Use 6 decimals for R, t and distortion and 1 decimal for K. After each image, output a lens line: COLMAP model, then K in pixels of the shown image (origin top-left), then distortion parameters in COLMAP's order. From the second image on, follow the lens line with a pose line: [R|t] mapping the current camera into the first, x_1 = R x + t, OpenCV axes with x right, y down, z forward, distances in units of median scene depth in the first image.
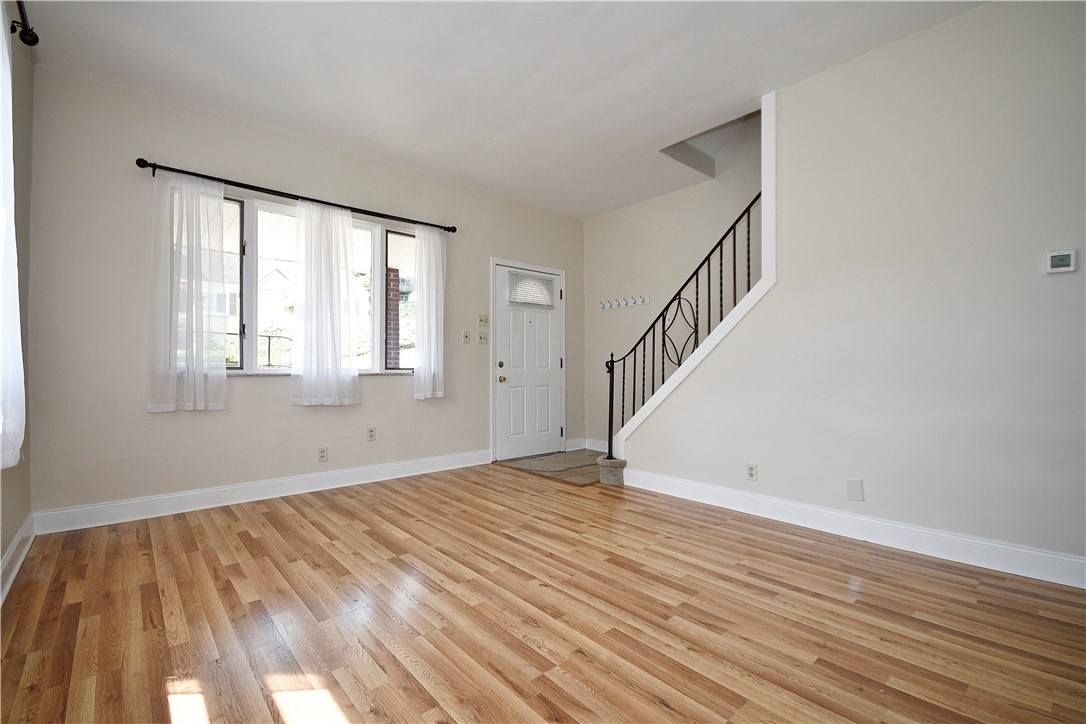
lens RADIAL K [[510.8, 0, 543.0], [0, 510.8, 362.0], [0, 0, 1]] dist [-0.002765, -0.000285]
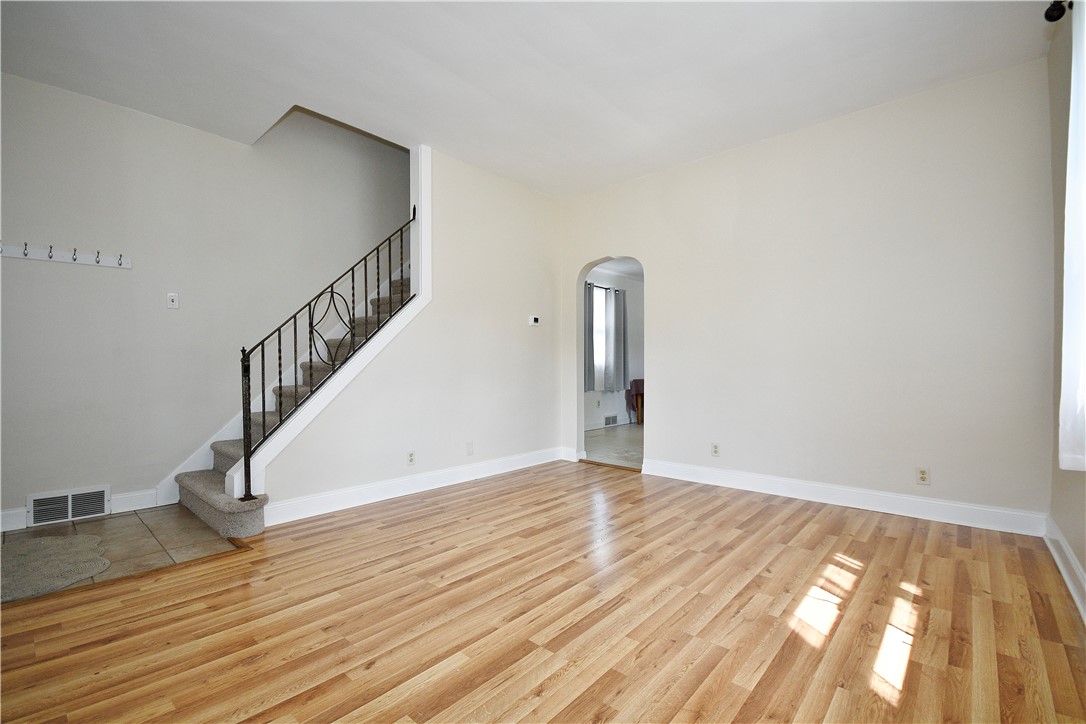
lens RADIAL K [[473.2, 0, 562.0], [0, 473.2, 366.5], [0, 0, 1]] dist [-0.001581, 0.000013]
pose [[-0.175058, -0.000512, 0.984558, -0.614332], [-0.012027, 0.999926, -0.001618, 0.003783], [-0.984485, -0.012125, -0.175051, 0.729859]]
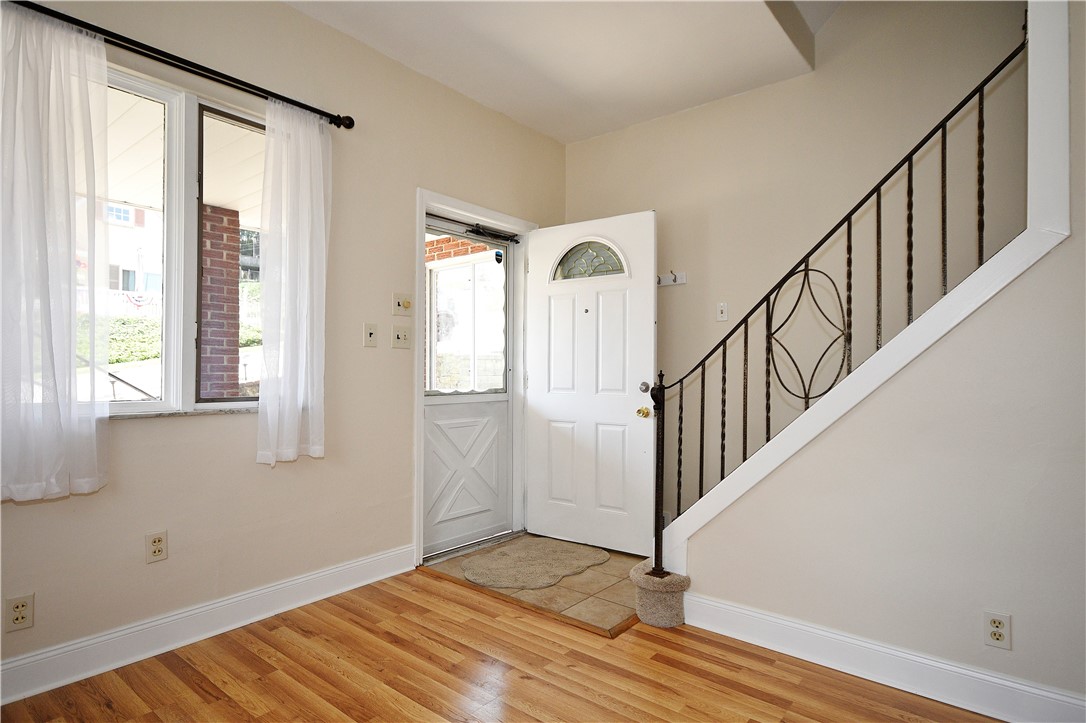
lens RADIAL K [[596.2, 0, 543.0], [0, 596.2, 361.5], [0, 0, 1]] dist [0.016152, 0.000392]
pose [[0.984652, 0.009905, 0.174249, -0.099085], [-0.010082, 0.999949, 0.000136, -0.028558], [-0.174238, -0.001890, 0.984702, 0.440072]]
